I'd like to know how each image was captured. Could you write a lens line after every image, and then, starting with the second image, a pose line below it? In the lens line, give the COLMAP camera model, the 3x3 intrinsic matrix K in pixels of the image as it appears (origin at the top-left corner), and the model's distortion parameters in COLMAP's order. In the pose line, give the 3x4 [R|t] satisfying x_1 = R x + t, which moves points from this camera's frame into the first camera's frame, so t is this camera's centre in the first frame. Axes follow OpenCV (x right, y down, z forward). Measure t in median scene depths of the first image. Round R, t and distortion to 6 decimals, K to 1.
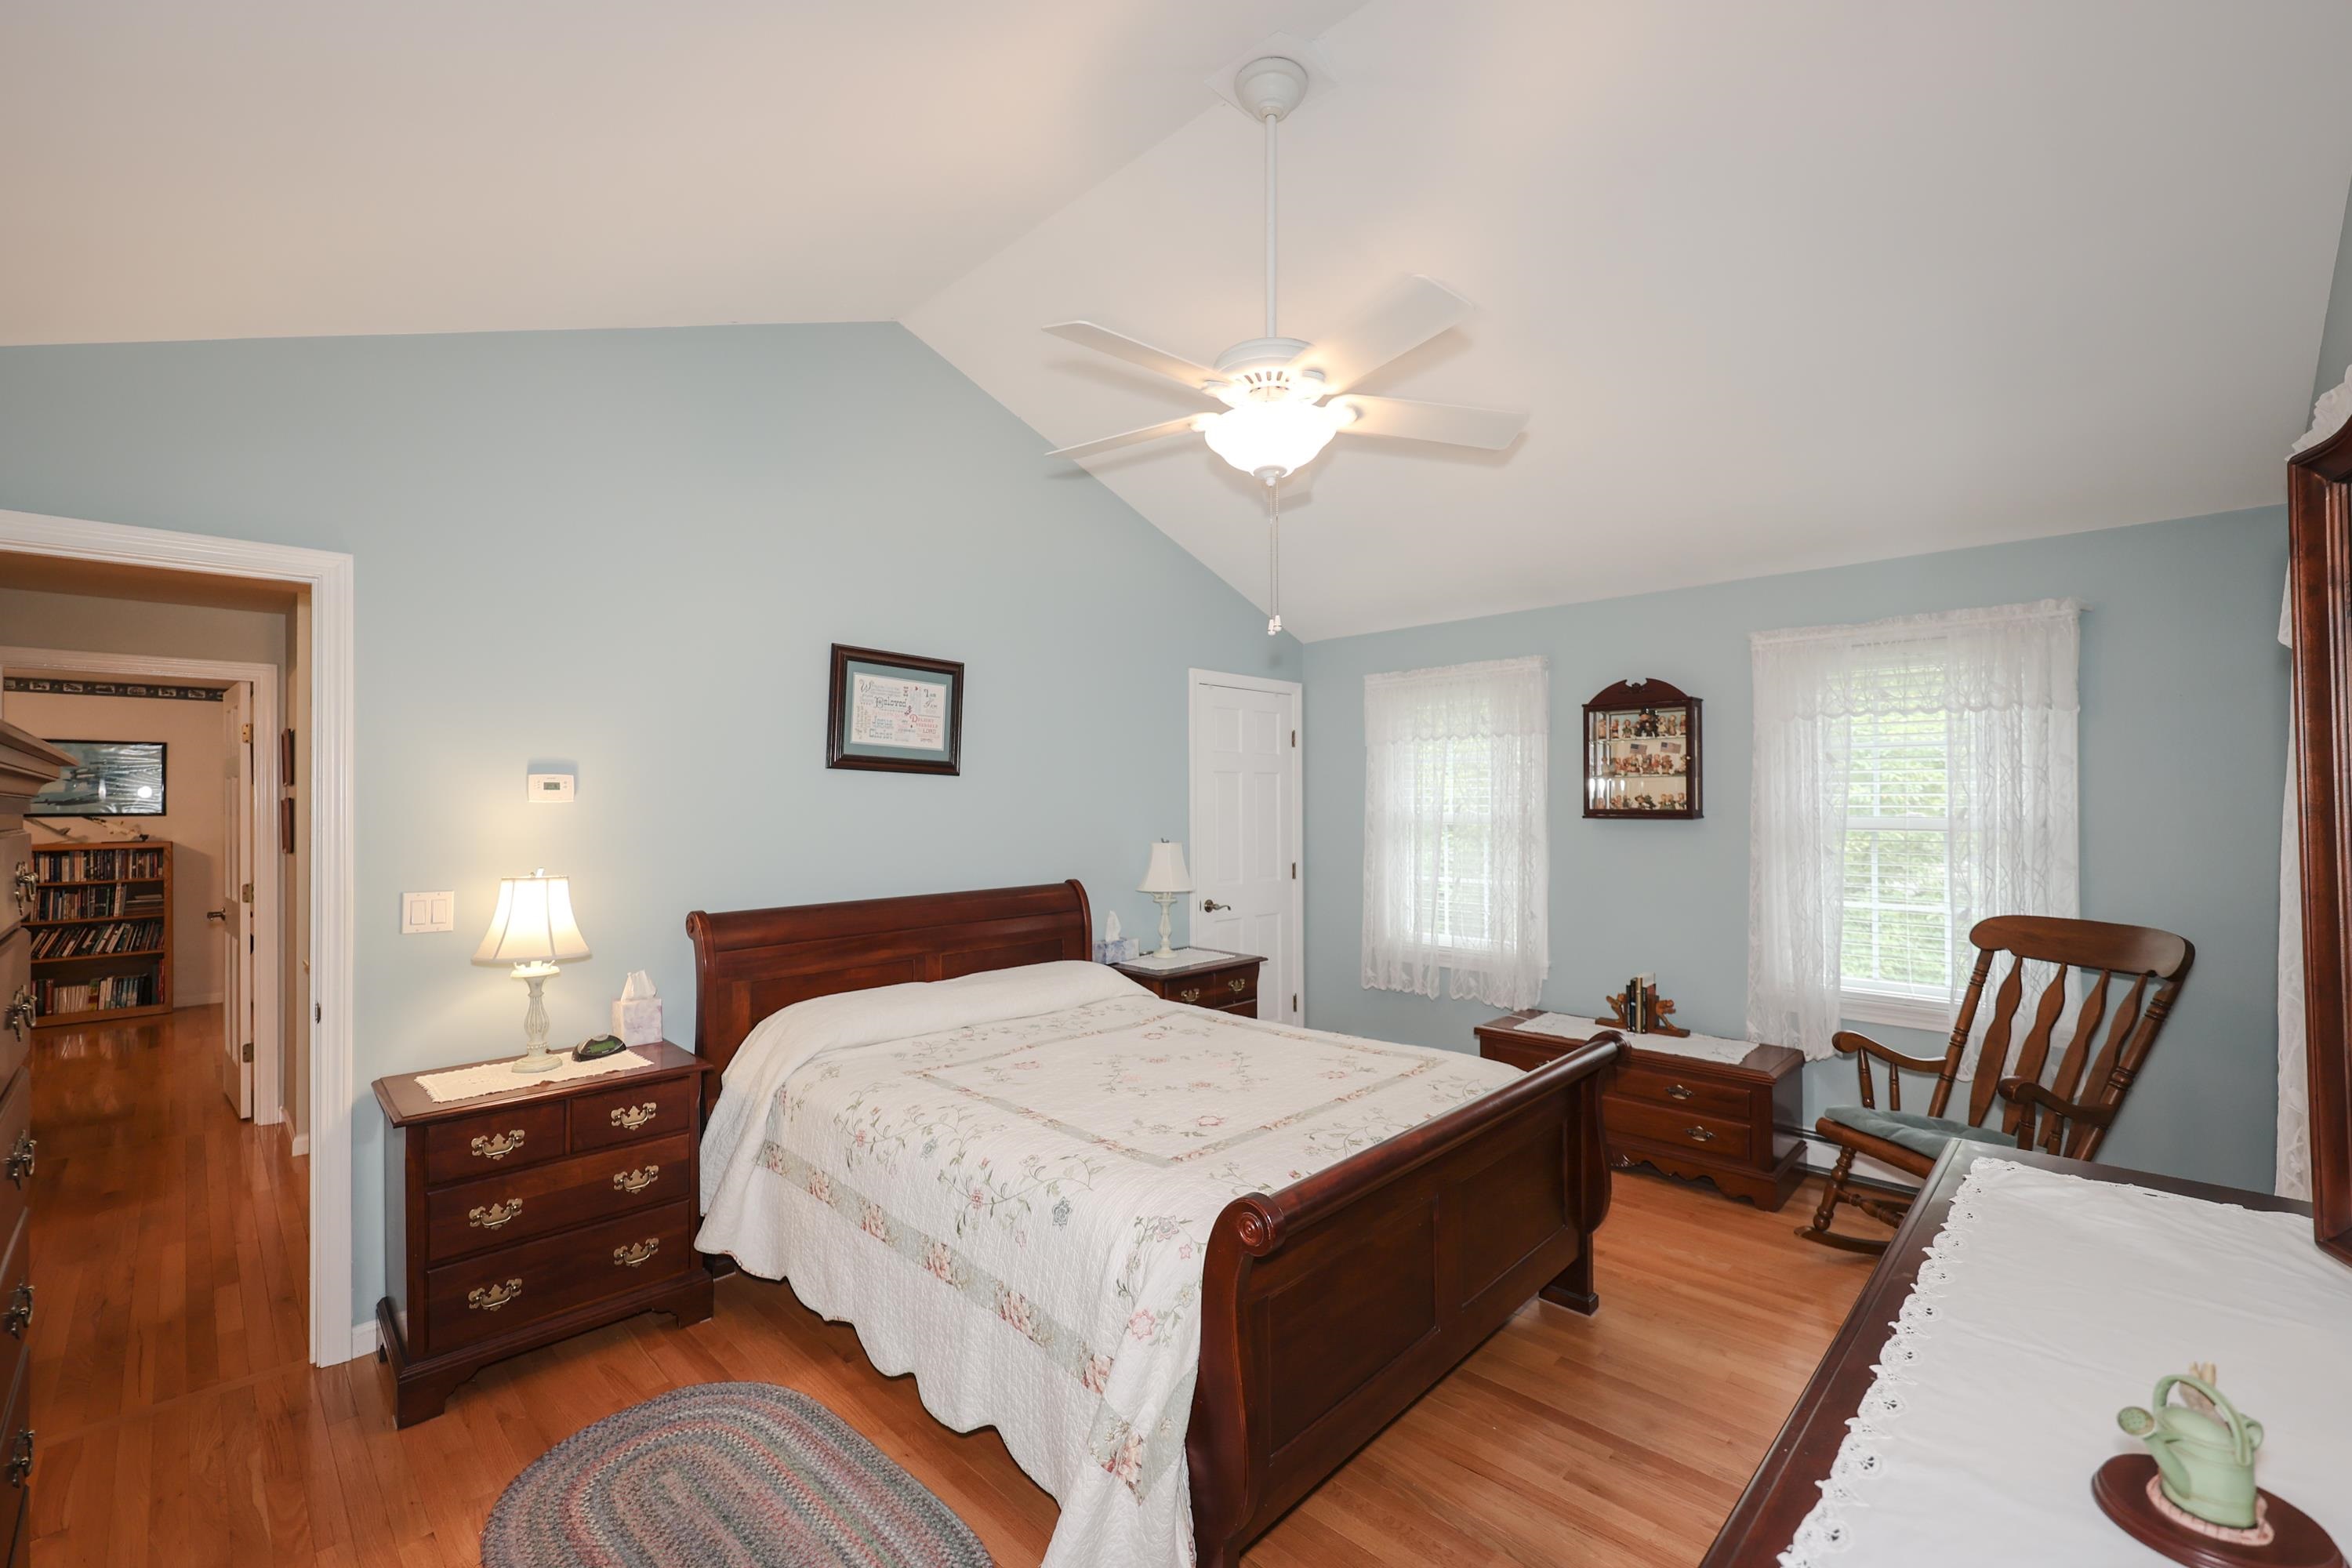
lens RADIAL K [[979.6, 0, 1184.4], [0, 979.6, 787.2], [0, 0, 1]] dist [0.000518, -0.001969]
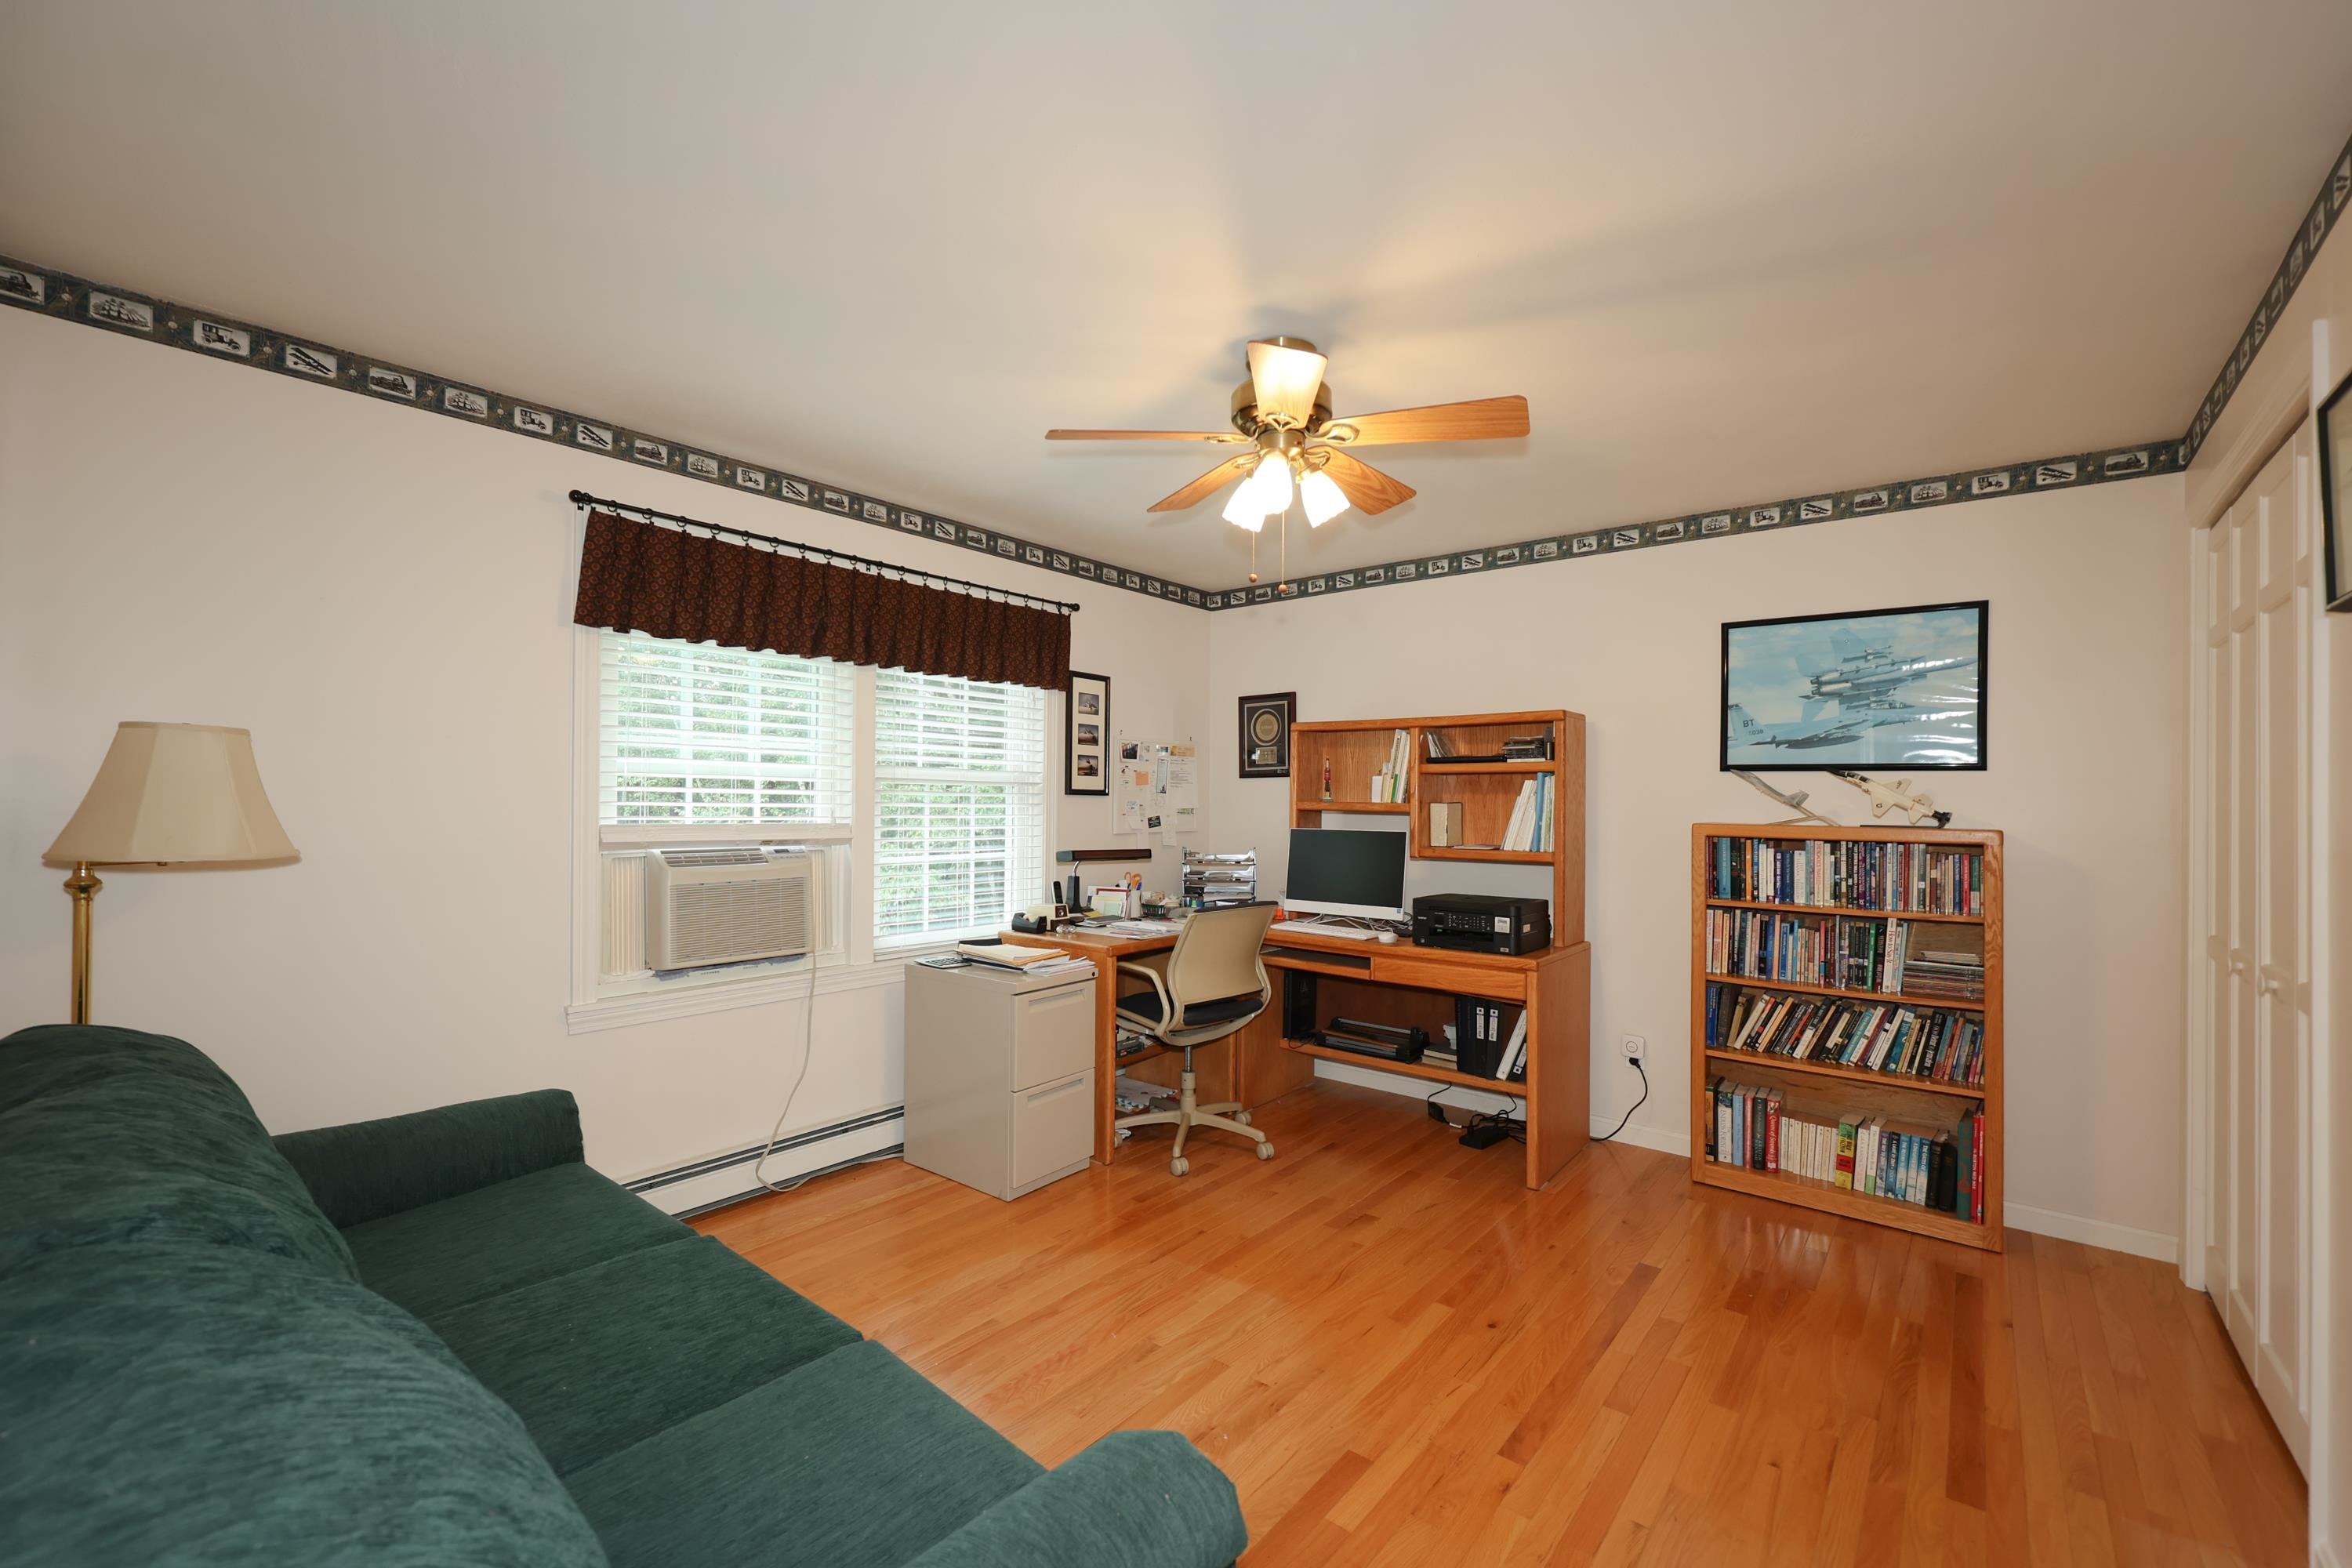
lens RADIAL K [[979.6, 0, 1174.1], [0, 979.6, 777.8], [0, 0, 1]] dist [0.000518, -0.001969]
pose [[0.074644, 0.012082, -0.997137, -0.643288], [0.013457, 0.999823, 0.013122, 0.022354], [0.997119, -0.014398, 0.074468, 0.615854]]
